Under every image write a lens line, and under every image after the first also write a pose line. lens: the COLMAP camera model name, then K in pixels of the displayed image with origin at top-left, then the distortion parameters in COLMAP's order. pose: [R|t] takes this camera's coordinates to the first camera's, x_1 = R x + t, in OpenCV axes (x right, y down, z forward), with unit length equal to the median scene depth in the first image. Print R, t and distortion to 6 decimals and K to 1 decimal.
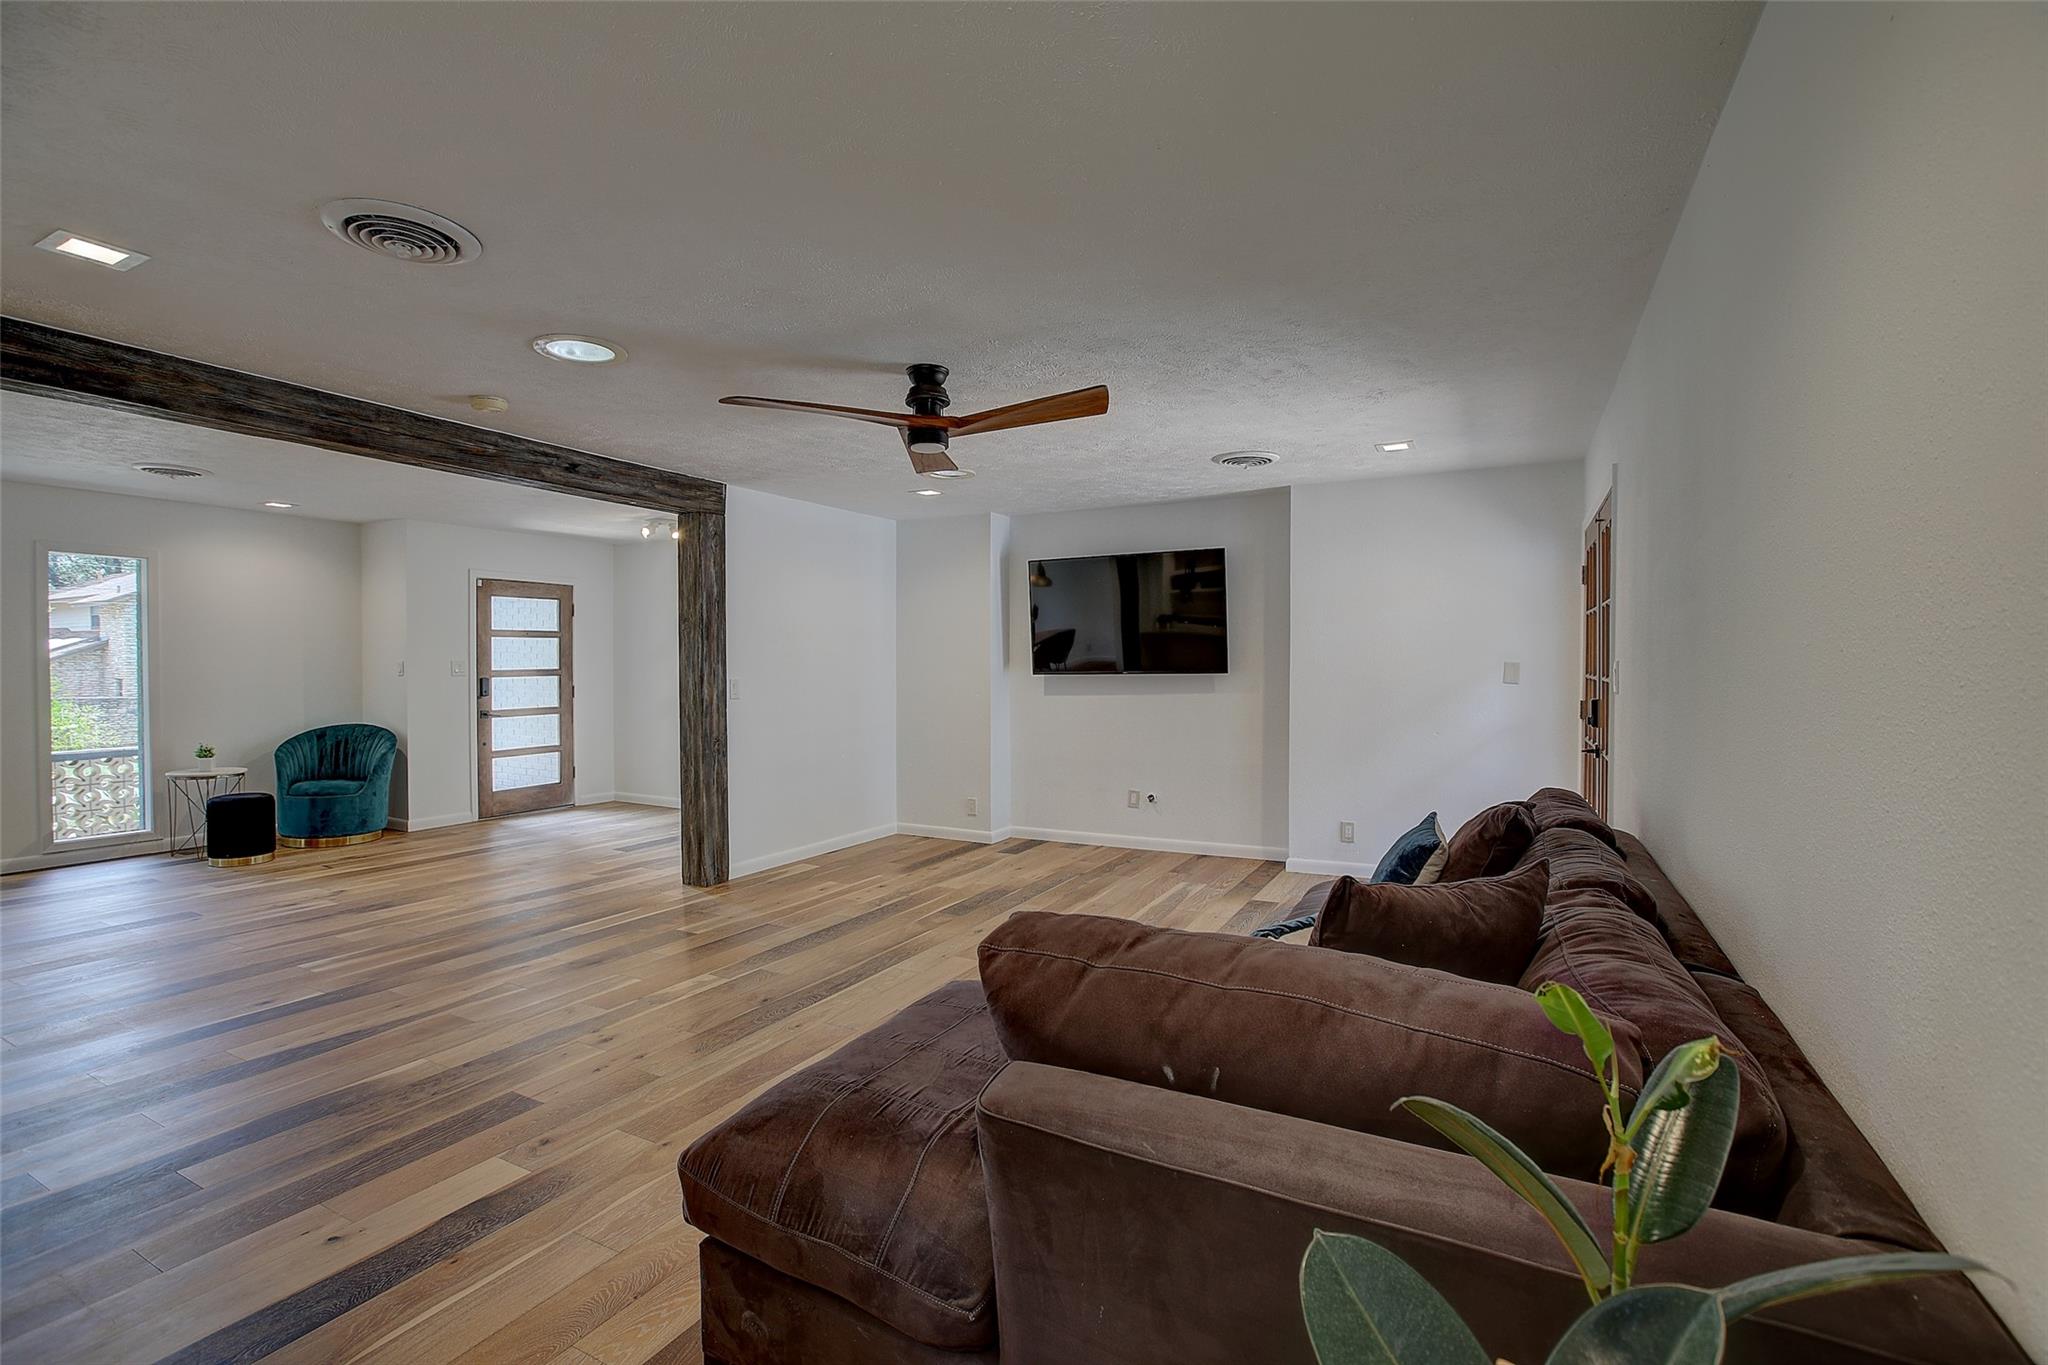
lens RADIAL K [[923.1, 0, 1024.0], [0, 923.1, 682.5], [0, 0, 1]] dist [-0.058266, 0.019594]
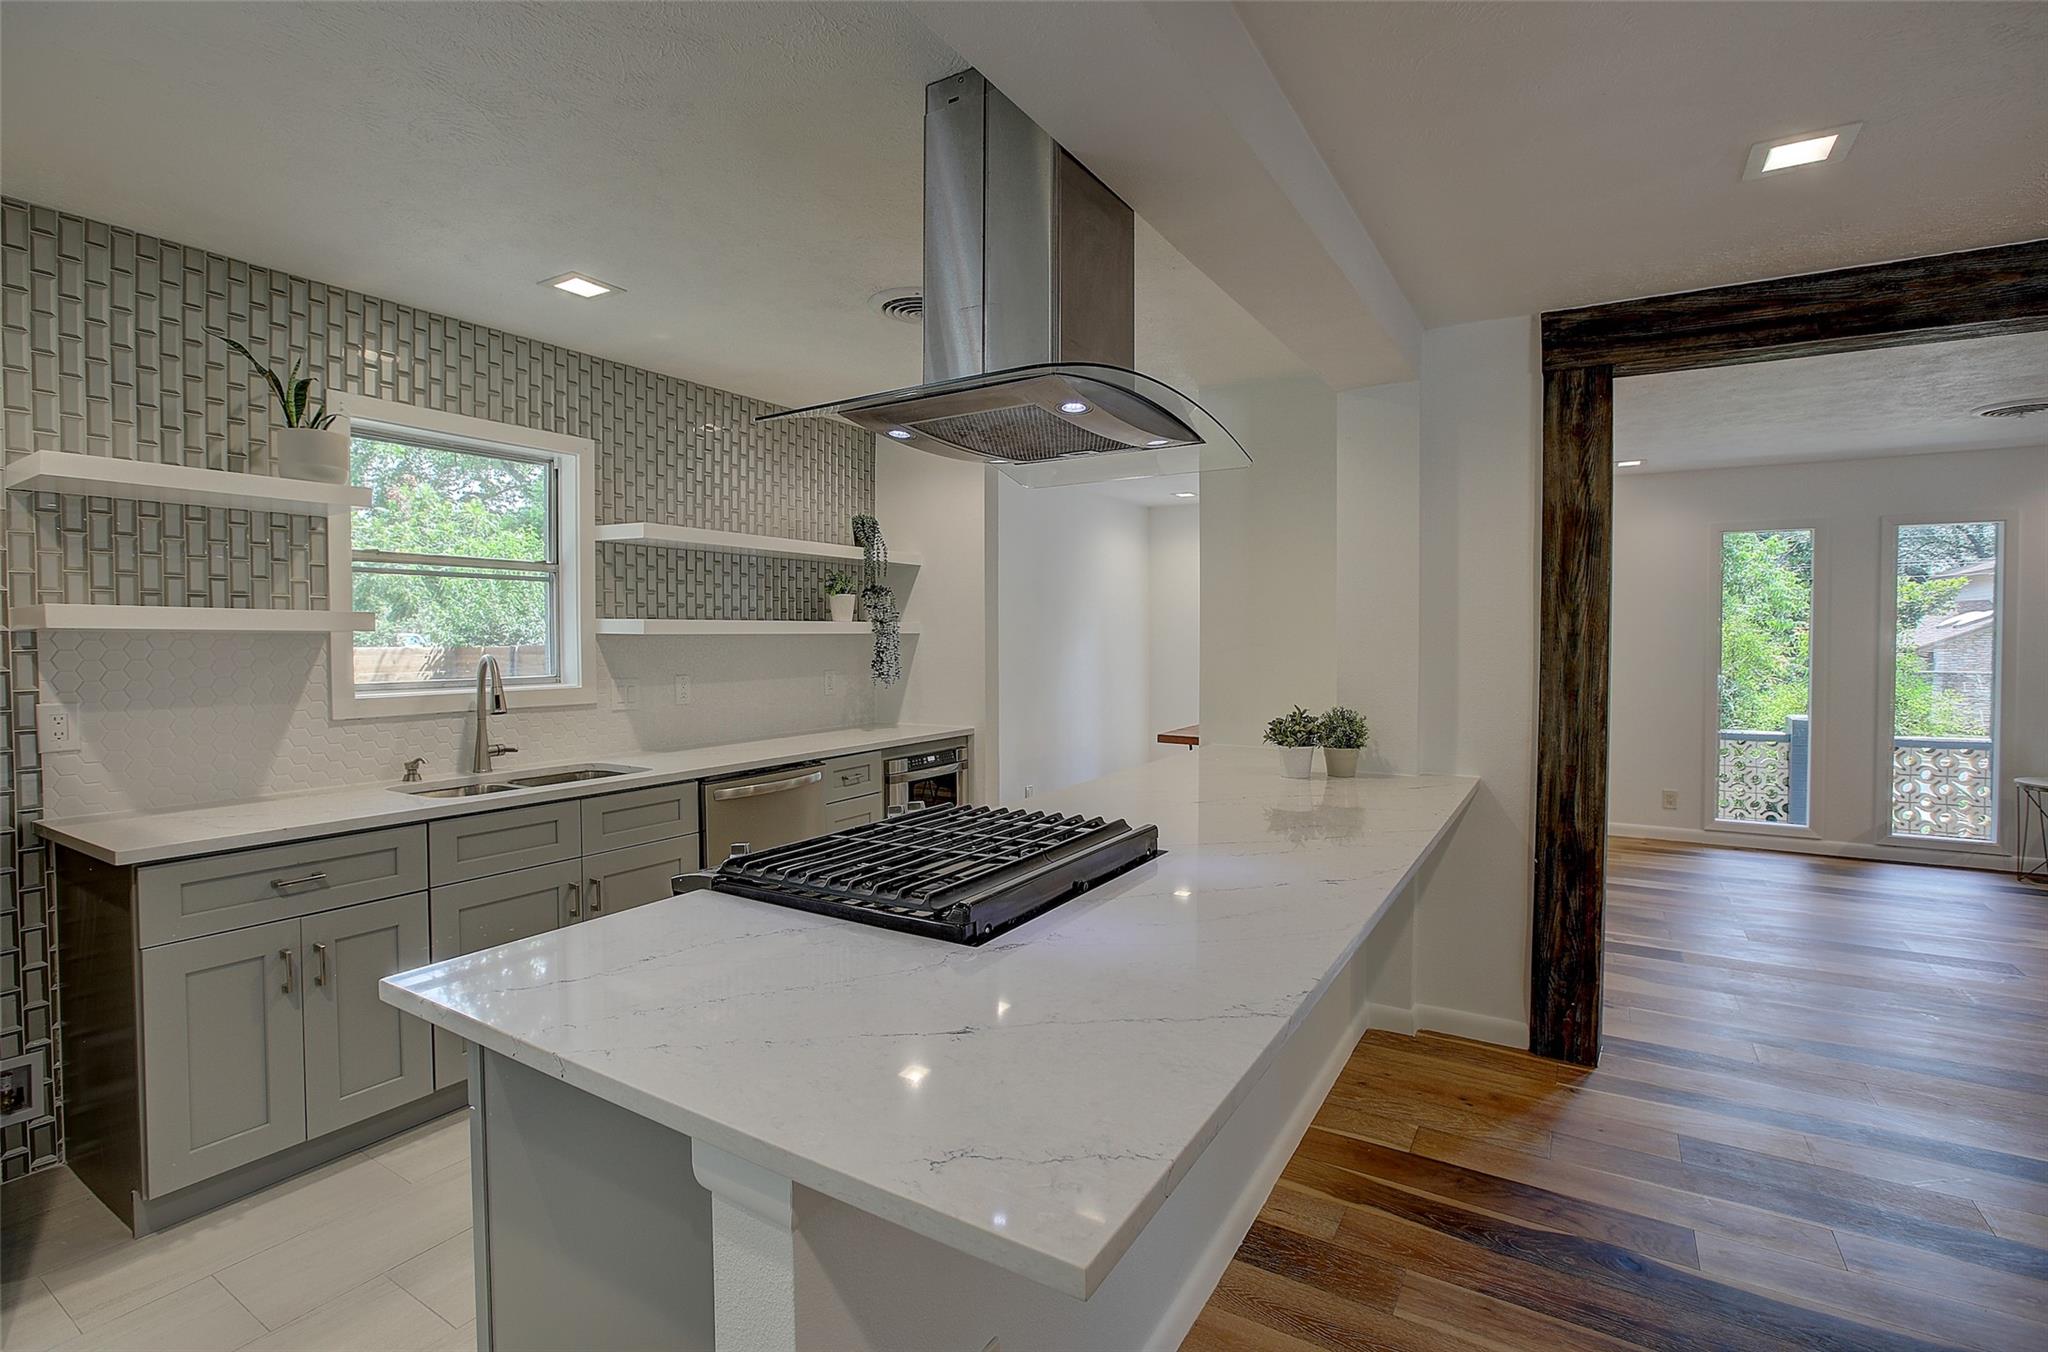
lens RADIAL K [[944.1, 0, 1033.9], [0, 944.1, 659.7], [0, 0, 1]] dist [-0.050041, 0.018830]
pose [[-0.066856, 0.022926, -0.997499, -0.056649], [-0.017849, 0.999549, 0.024169, -0.011710], [0.997603, 0.019421, -0.066417, 0.127883]]
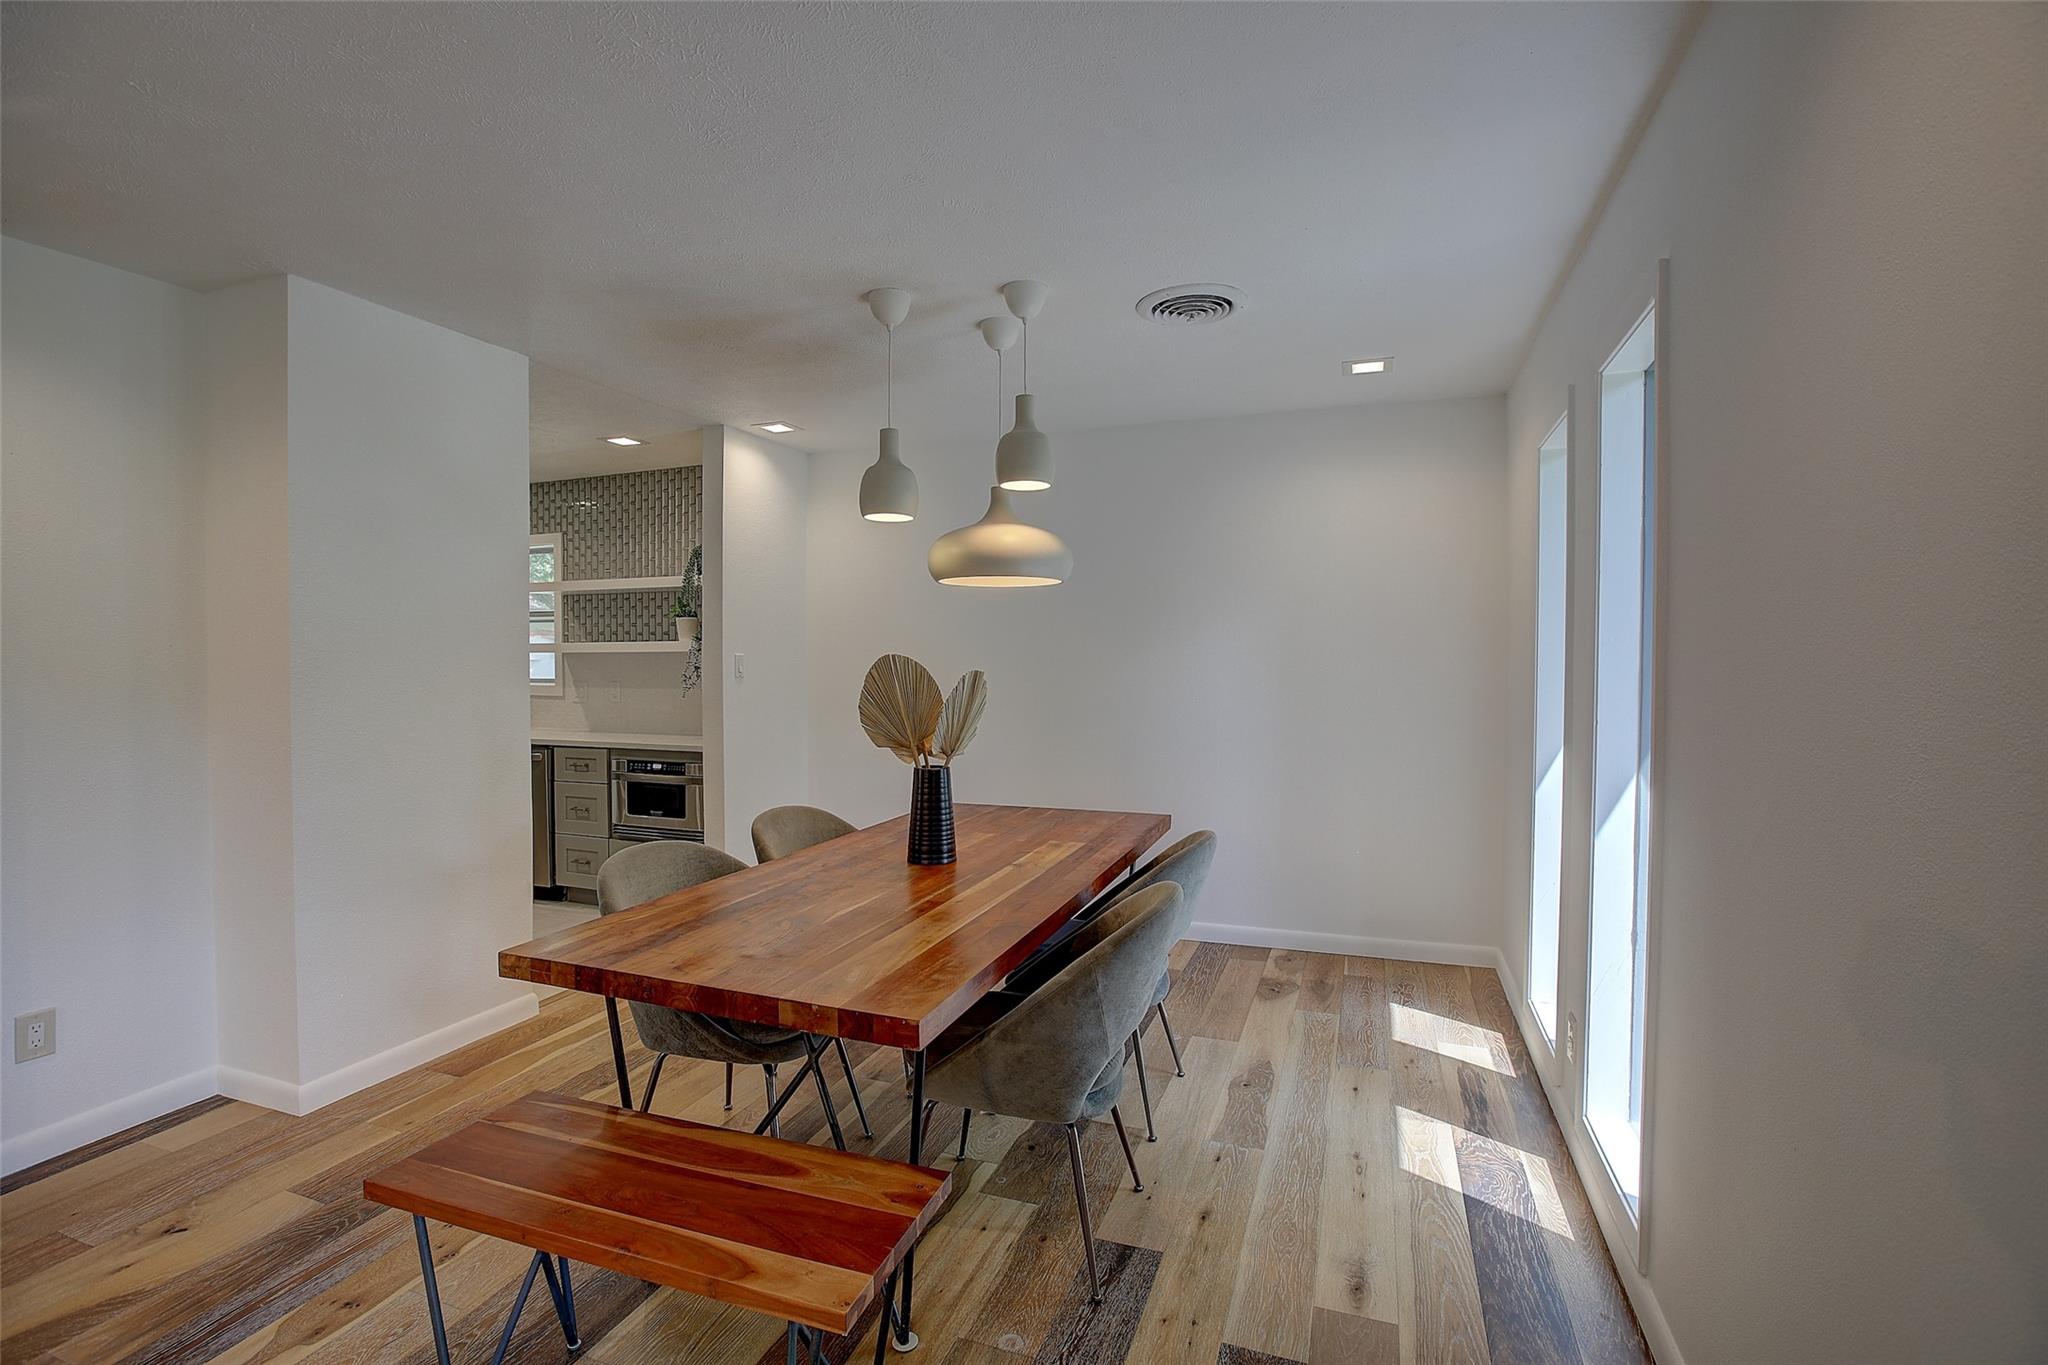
lens RADIAL K [[923.1, 0, 1024.0], [0, 923.1, 682.5], [0, 0, 1]] dist [-0.058266, 0.019594]
pose [[-0.993128, -0.002170, -0.117016, -0.894141], [-0.006788, 0.999213, 0.039085, -0.017501], [0.116839, 0.039610, -0.992361, 0.722045]]
